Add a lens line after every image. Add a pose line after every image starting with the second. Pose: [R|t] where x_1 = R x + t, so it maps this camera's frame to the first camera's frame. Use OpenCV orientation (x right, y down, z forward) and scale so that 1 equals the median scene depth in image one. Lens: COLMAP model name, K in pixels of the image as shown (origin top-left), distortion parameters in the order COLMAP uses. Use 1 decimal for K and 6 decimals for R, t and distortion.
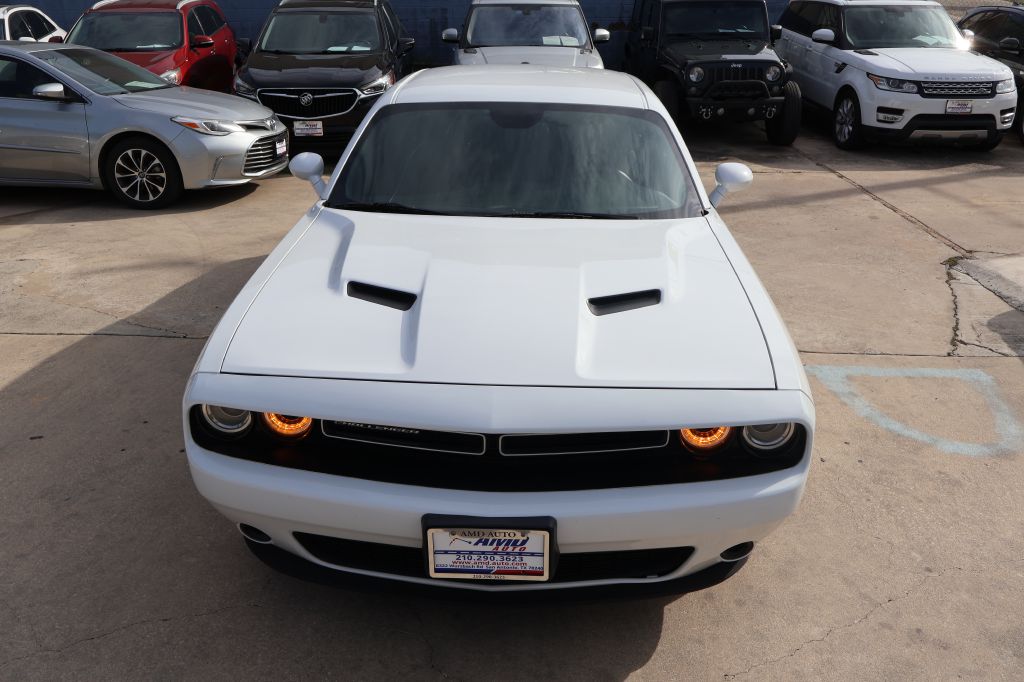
lens RADIAL K [[884.4, 0, 510.7], [0, 884.4, 330.9], [0, 0, 1]] dist [-0.000226, 0.002324]
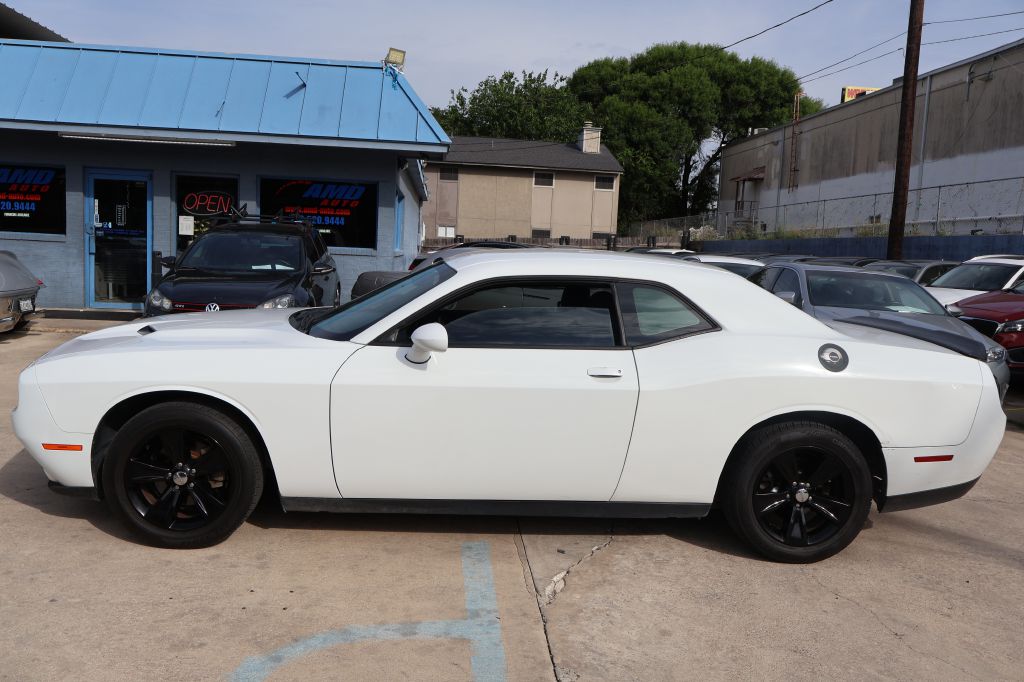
lens RADIAL K [[861.8, 0, 512.0], [0, 861.8, 341.0], [0, 0, 1]] dist [-0.001868, 0.007793]
pose [[0.091310, 0.122273, -0.988287, 1.828368], [-0.404343, 0.911493, 0.075414, -0.420594], [0.910038, 0.392721, 0.132669, 1.442802]]
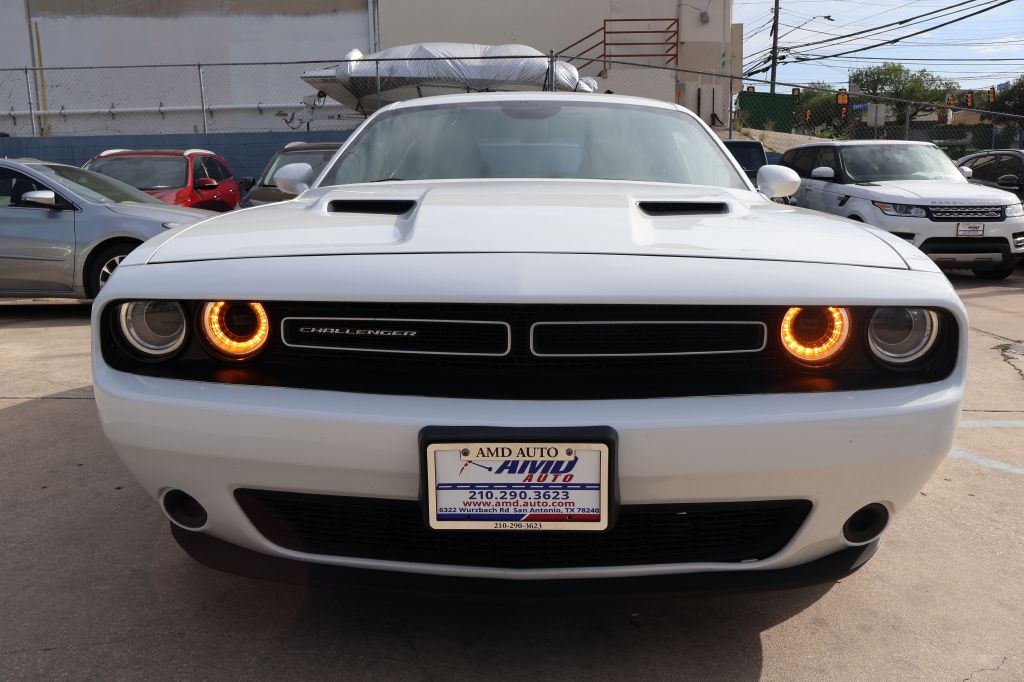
lens RADIAL K [[877.1, 0, 509.1], [0, 877.1, 323.1], [0, 0, 1]] dist [-0.003742, 0.003248]
pose [[0.999963, -0.008550, 0.000680, -0.026599], [0.008479, 0.973496, -0.228545, 0.243813], [0.001292, 0.228542, 0.973533, 0.278046]]
